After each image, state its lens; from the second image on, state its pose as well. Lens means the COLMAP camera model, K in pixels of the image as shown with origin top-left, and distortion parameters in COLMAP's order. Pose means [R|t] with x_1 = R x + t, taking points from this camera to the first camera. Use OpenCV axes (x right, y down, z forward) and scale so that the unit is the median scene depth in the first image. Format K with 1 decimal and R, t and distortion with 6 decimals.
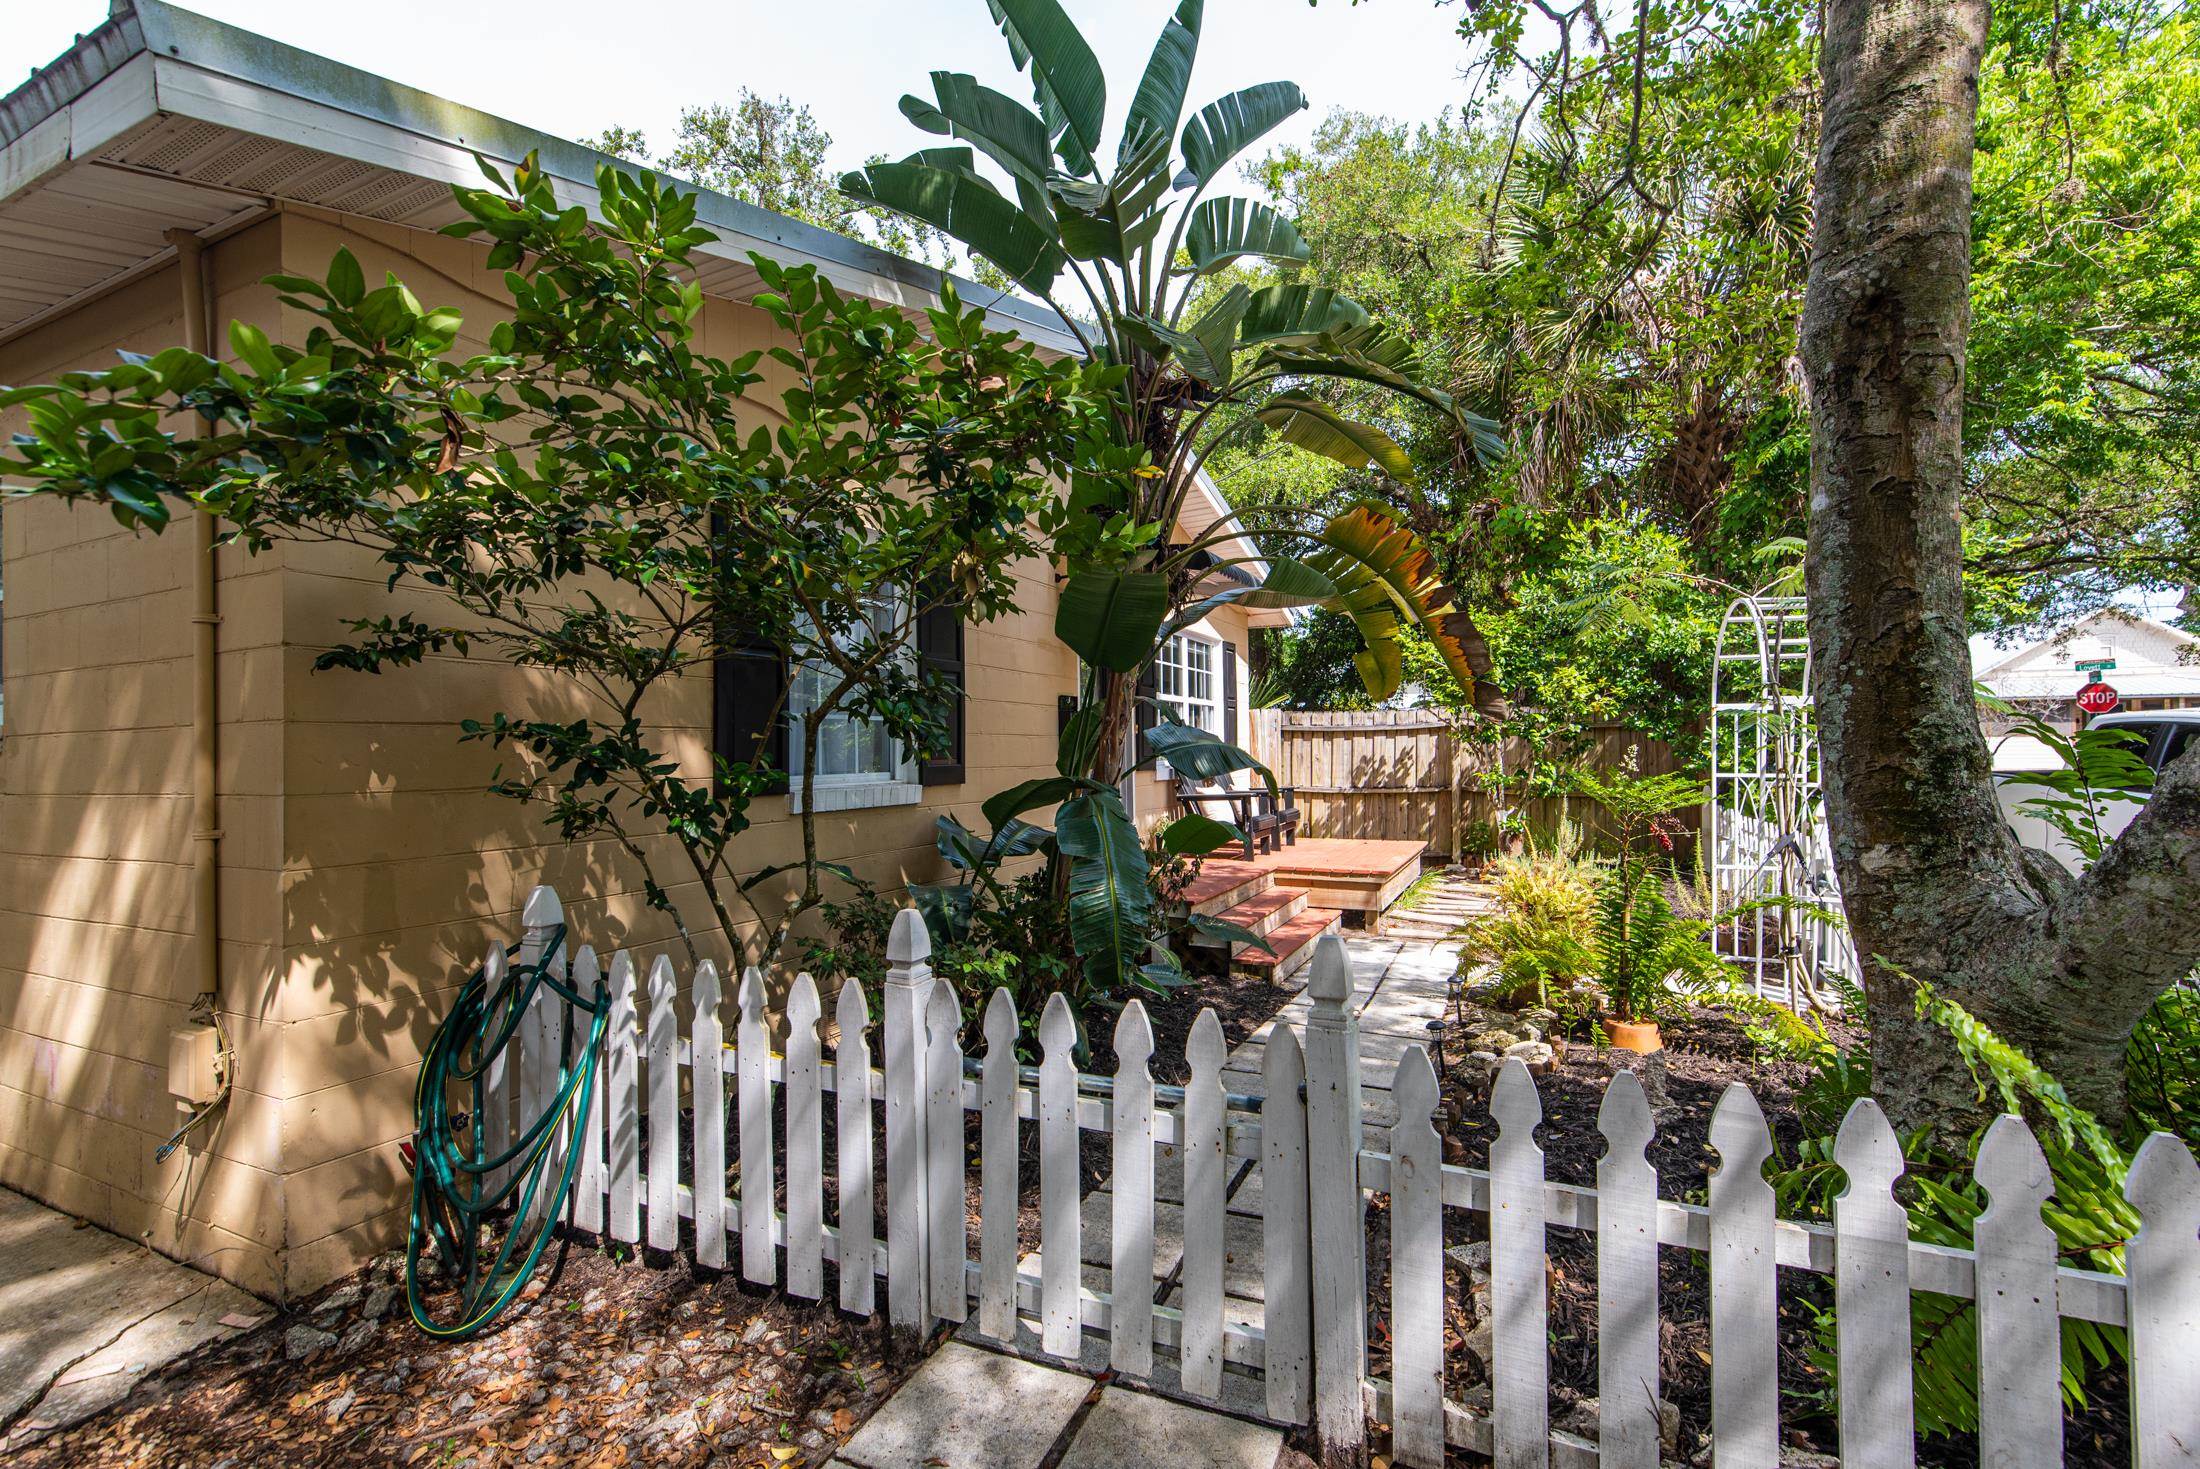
lens RADIAL K [[953.5, 0, 1086.3], [0, 953.5, 740.8], [0, 0, 1]] dist [-0.000973, -0.000317]
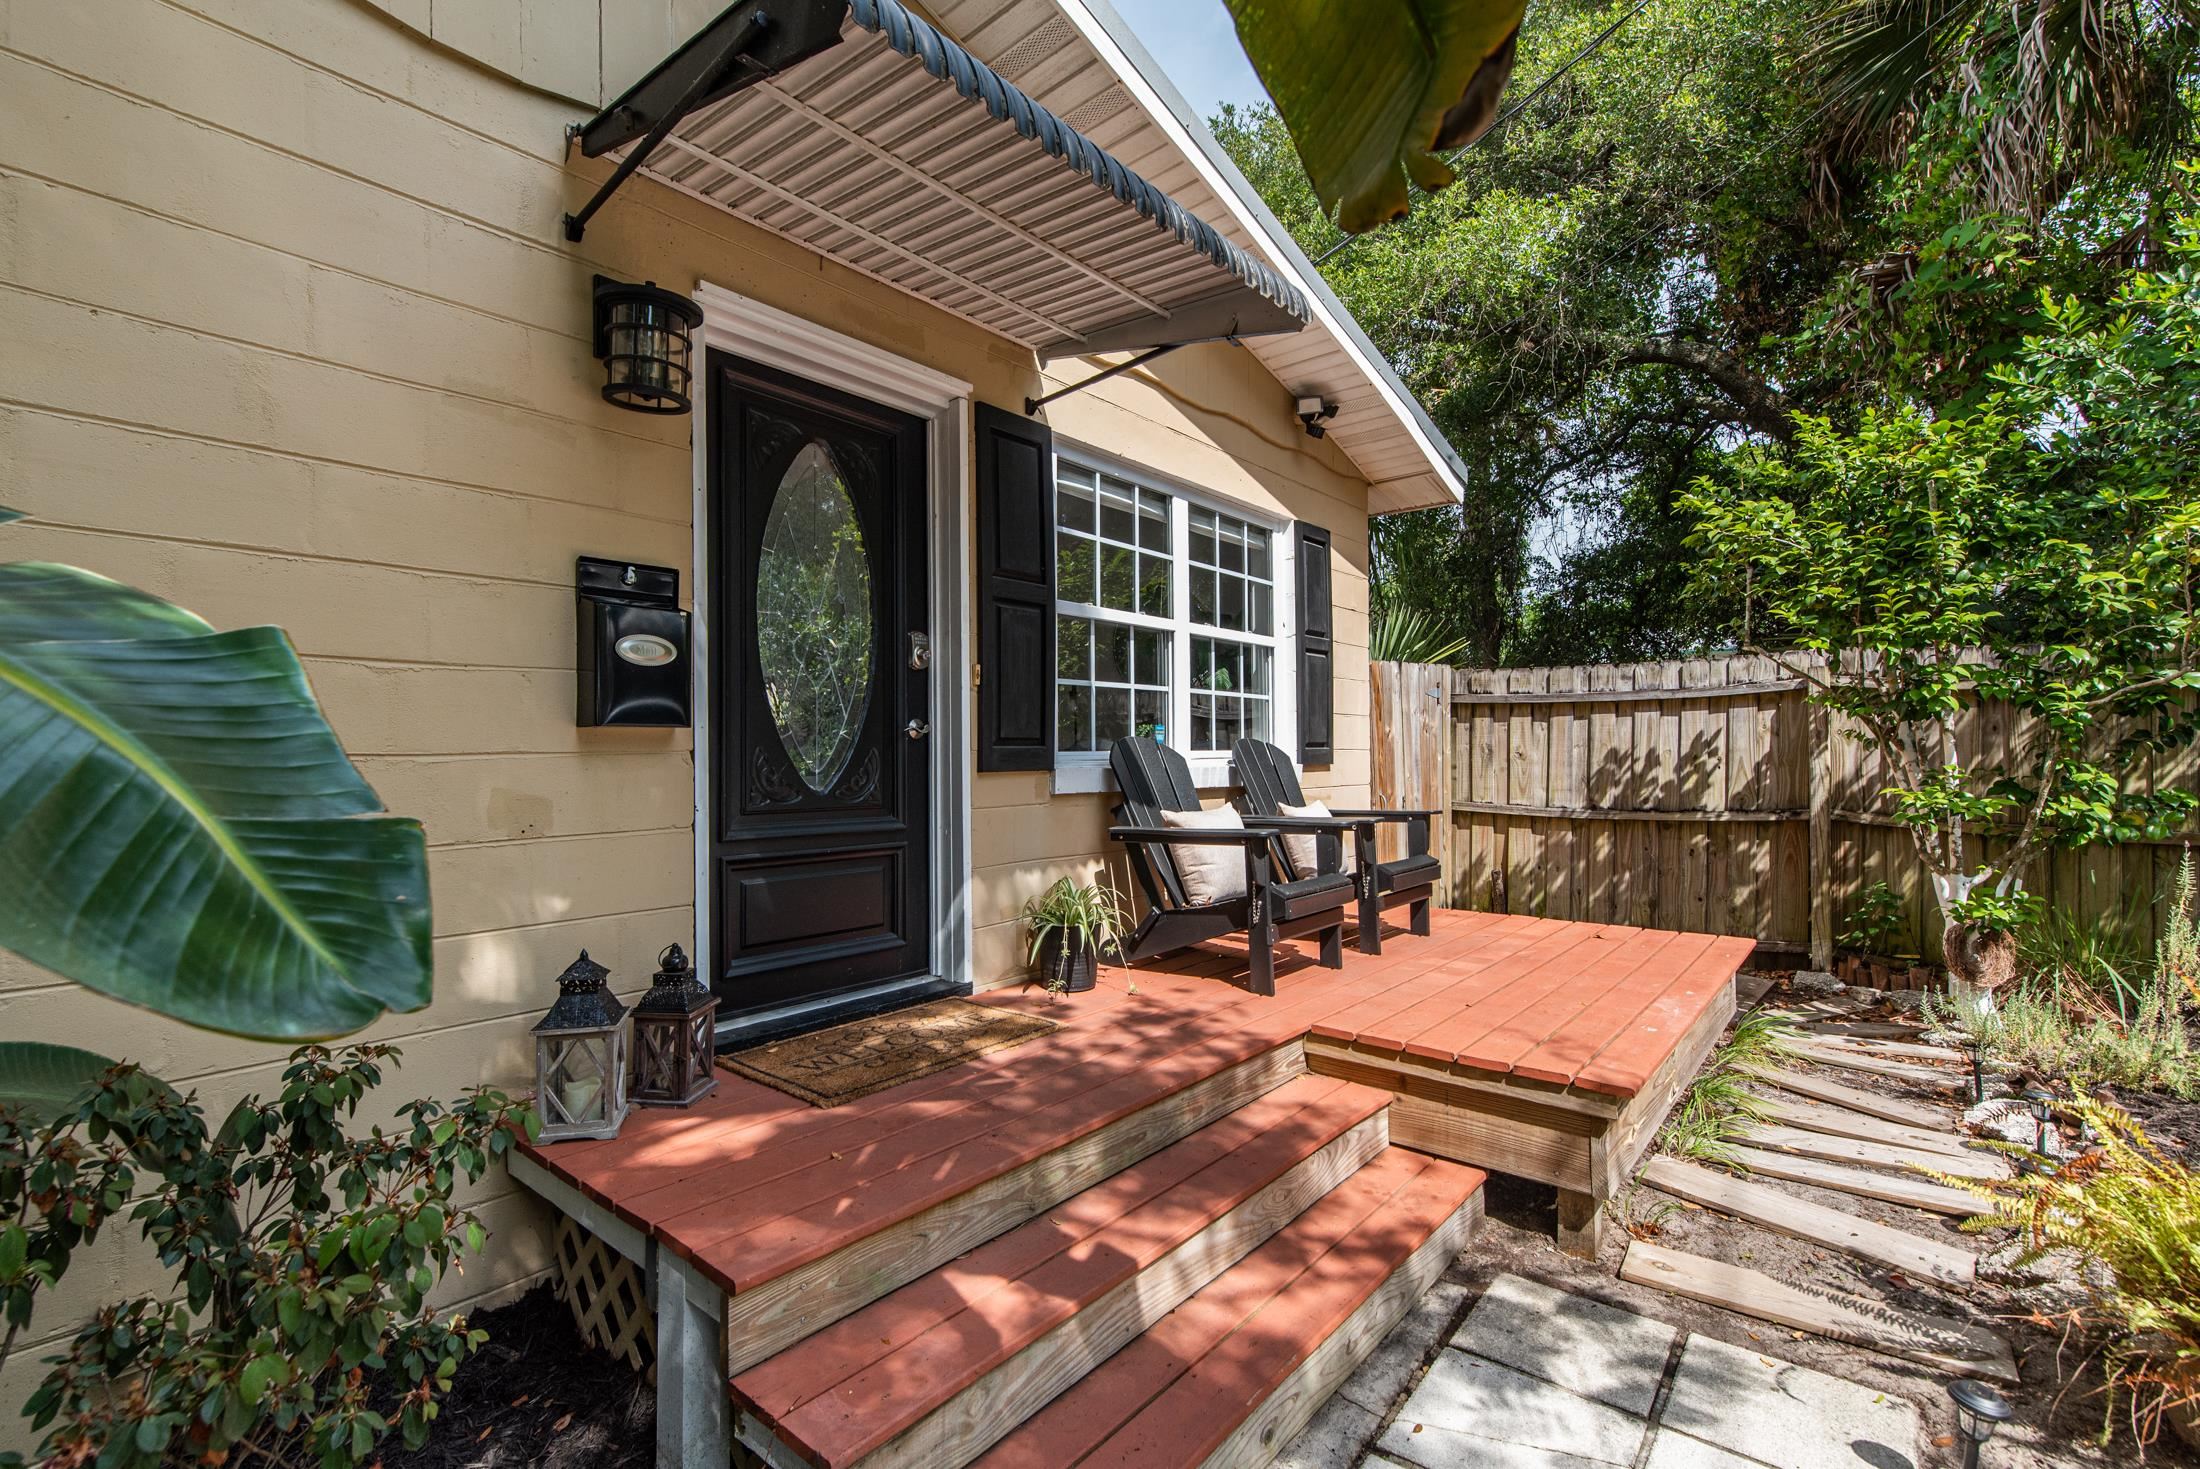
lens RADIAL K [[968.8, 0, 1049.3], [0, 968.8, 738.8], [0, 0, 1]] dist [-0.004132, -0.000686]
pose [[0.961850, 0.004498, -0.273541, 0.163677], [-0.004360, 0.999990, 0.001115, 0.013035], [0.273544, 0.000120, 0.961860, 0.474967]]
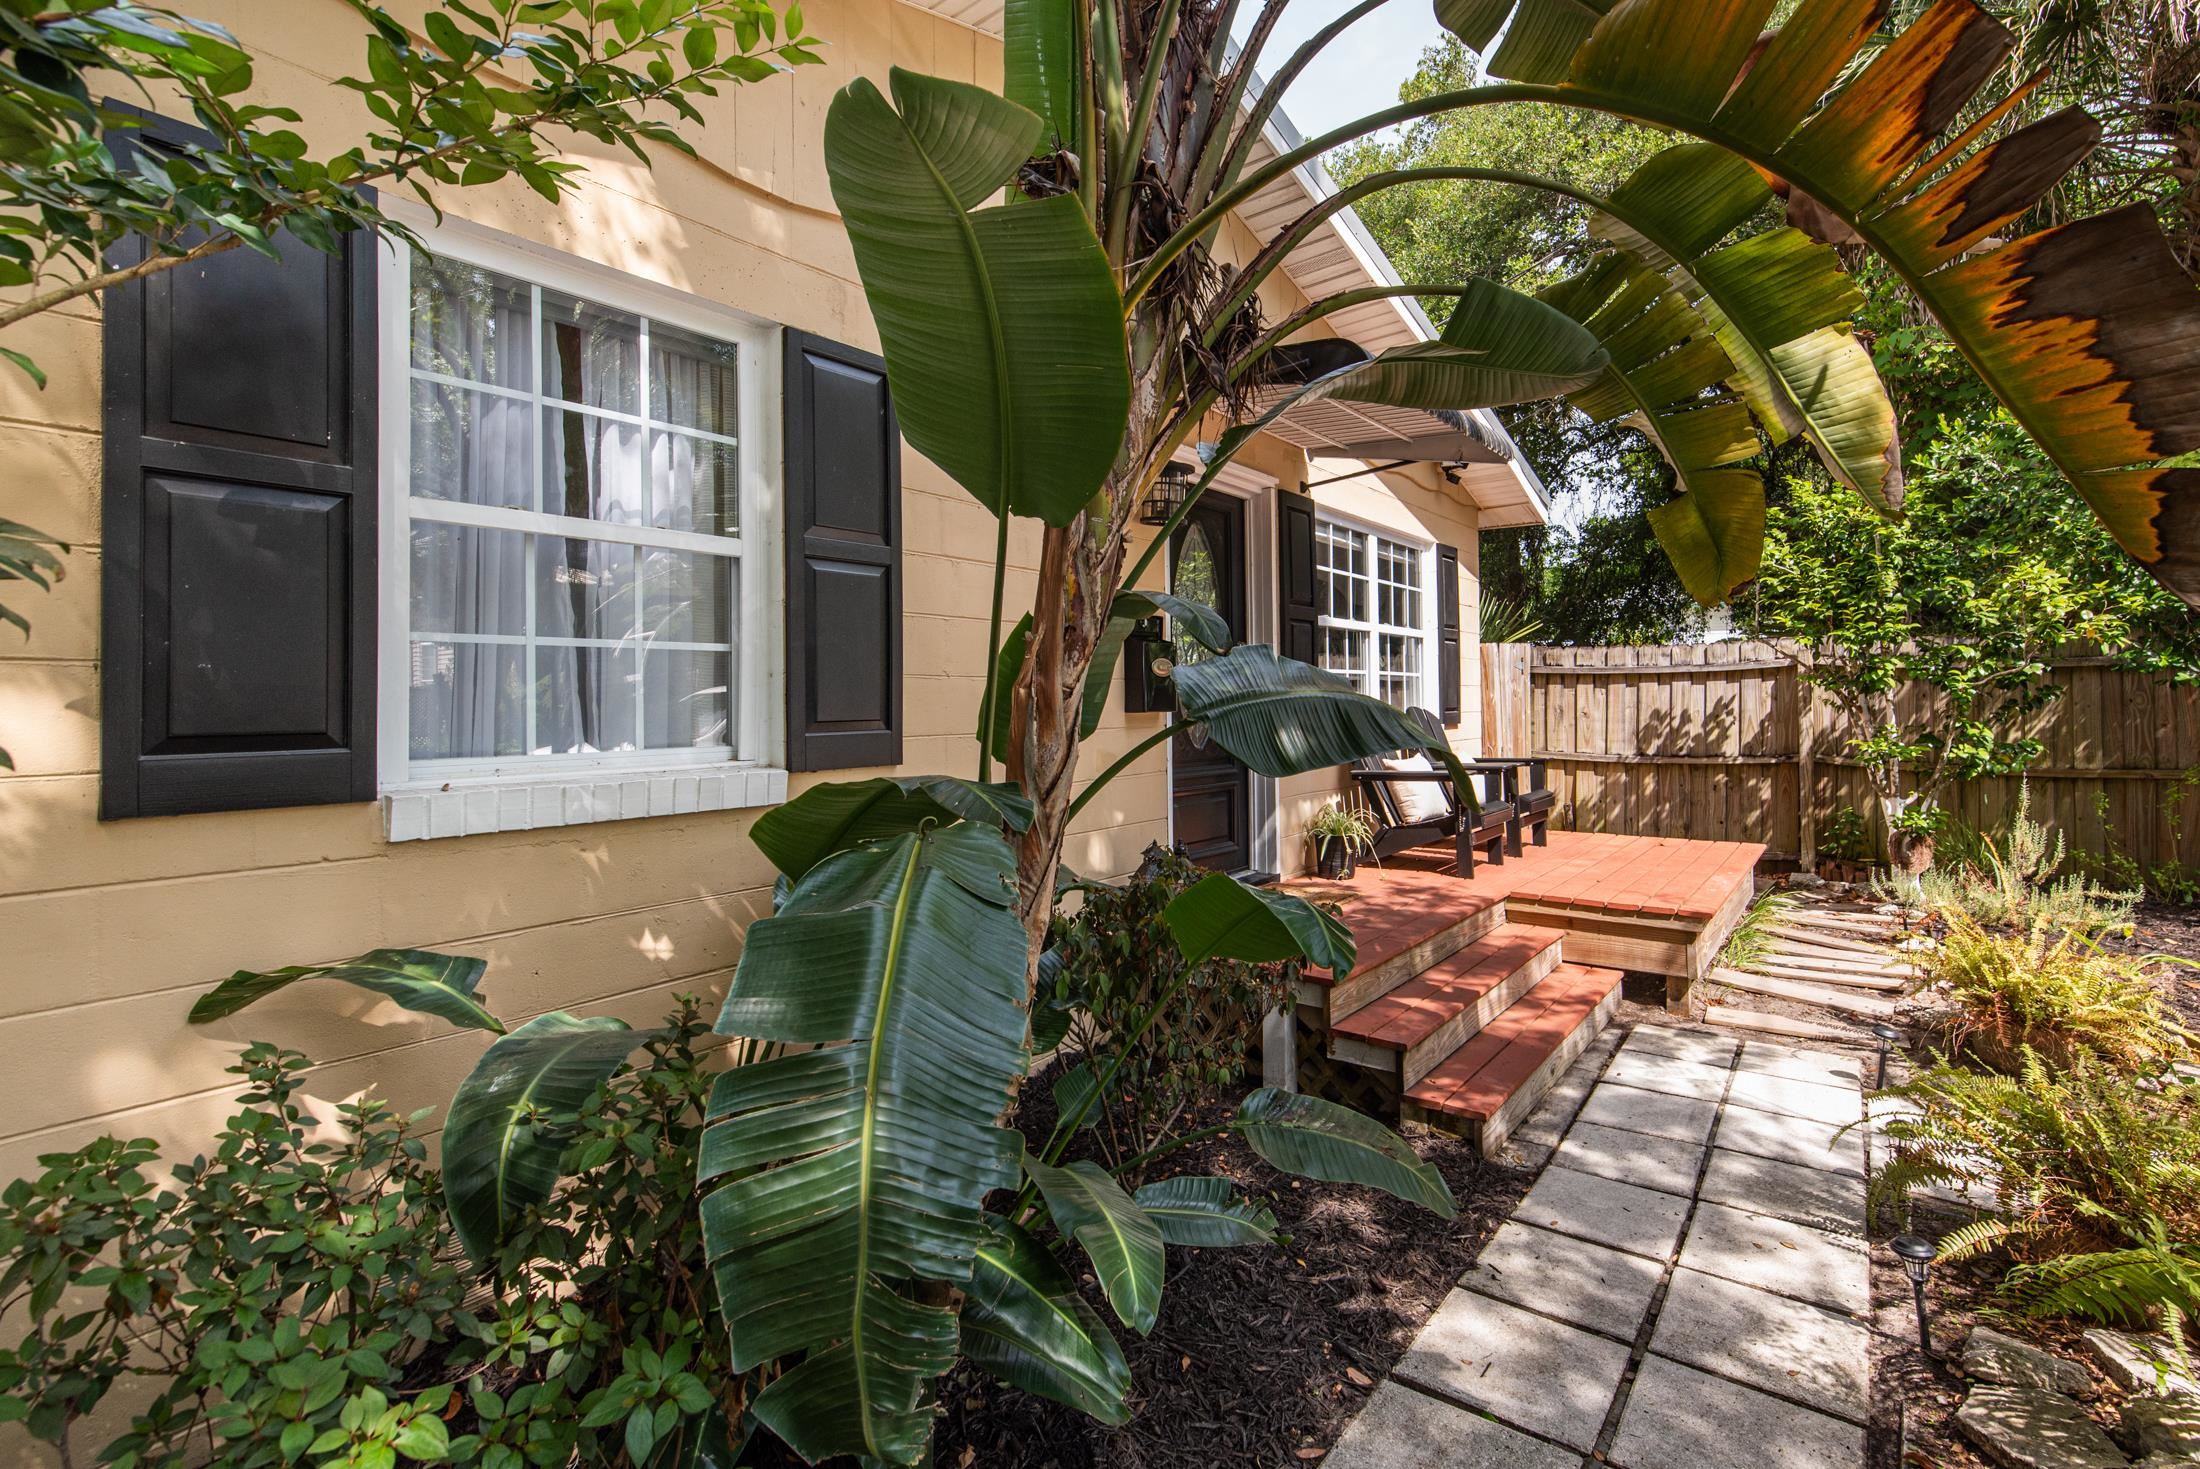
lens RADIAL K [[999.3, 0, 1130.9], [0, 999.3, 684.1], [0, 0, 1]] dist [0.000380, -0.000098]
pose [[0.981246, -0.000018, -0.192761, 0.067083], [-0.000591, 0.999995, -0.003099, -0.000375], [0.192760, 0.003154, 0.981241, 0.253442]]
